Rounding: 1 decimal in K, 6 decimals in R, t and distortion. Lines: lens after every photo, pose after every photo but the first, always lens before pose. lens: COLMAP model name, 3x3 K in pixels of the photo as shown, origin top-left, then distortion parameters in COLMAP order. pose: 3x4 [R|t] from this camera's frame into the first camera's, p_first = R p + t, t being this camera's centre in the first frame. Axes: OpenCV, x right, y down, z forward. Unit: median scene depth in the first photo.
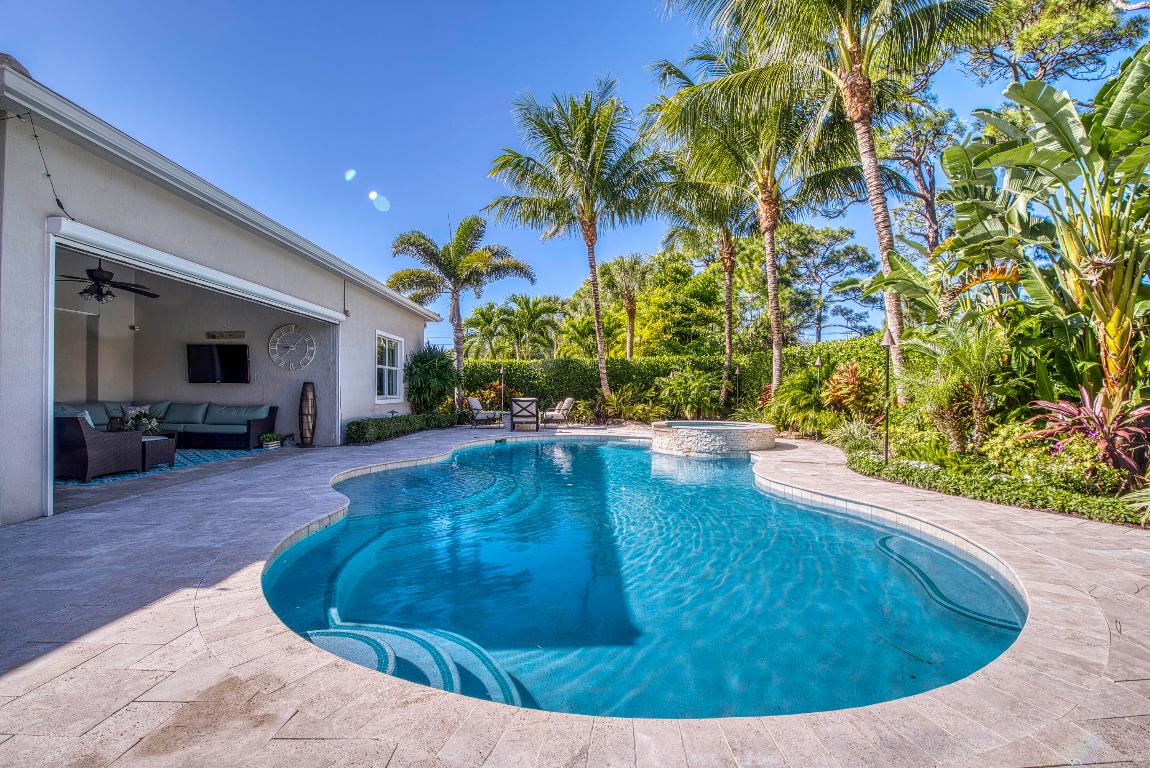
lens RADIAL K [[502.4, 0, 577.0], [0, 502.4, 388.0], [0, 0, 1]] dist [-0.011497, -0.001896]
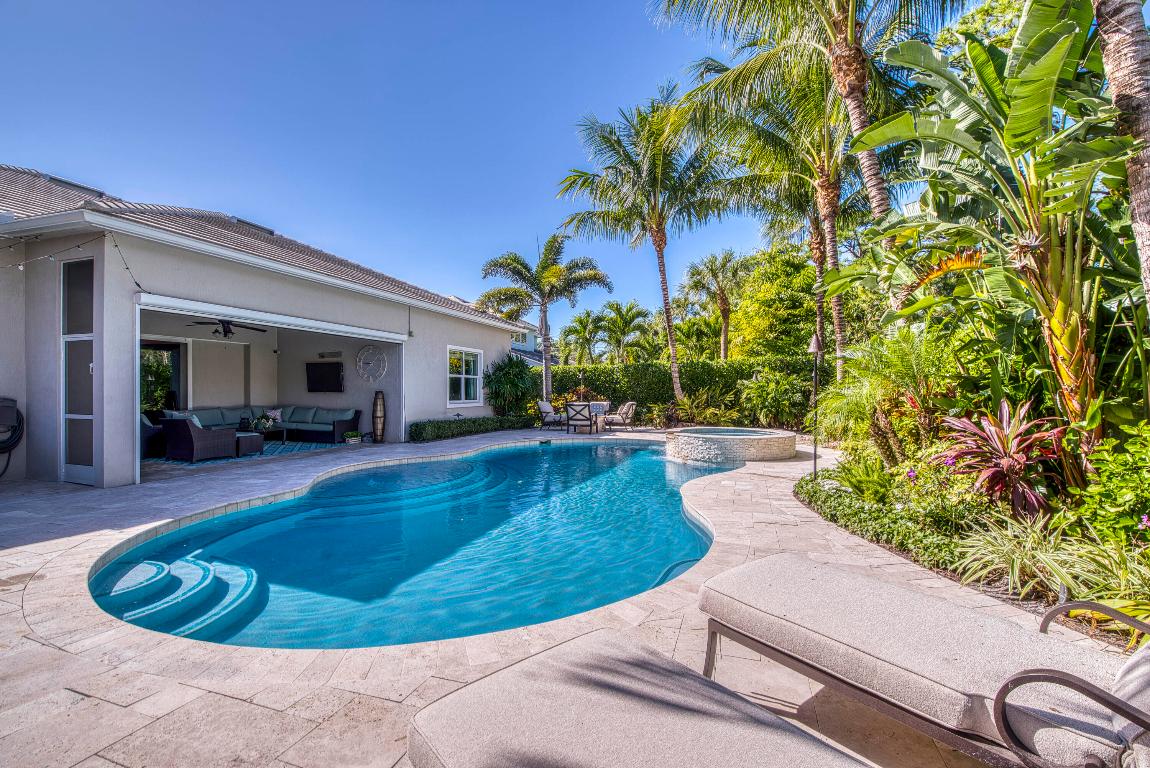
lens RADIAL K [[502.4, 0, 587.1], [0, 502.4, 387.3], [0, 0, 1]] dist [-0.011497, -0.001896]
pose [[0.939781, -0.007319, -0.341698, 0.273217], [0.007774, 0.999970, -0.000039, -0.012137], [0.341688, -0.002620, 0.939810, 0.001775]]
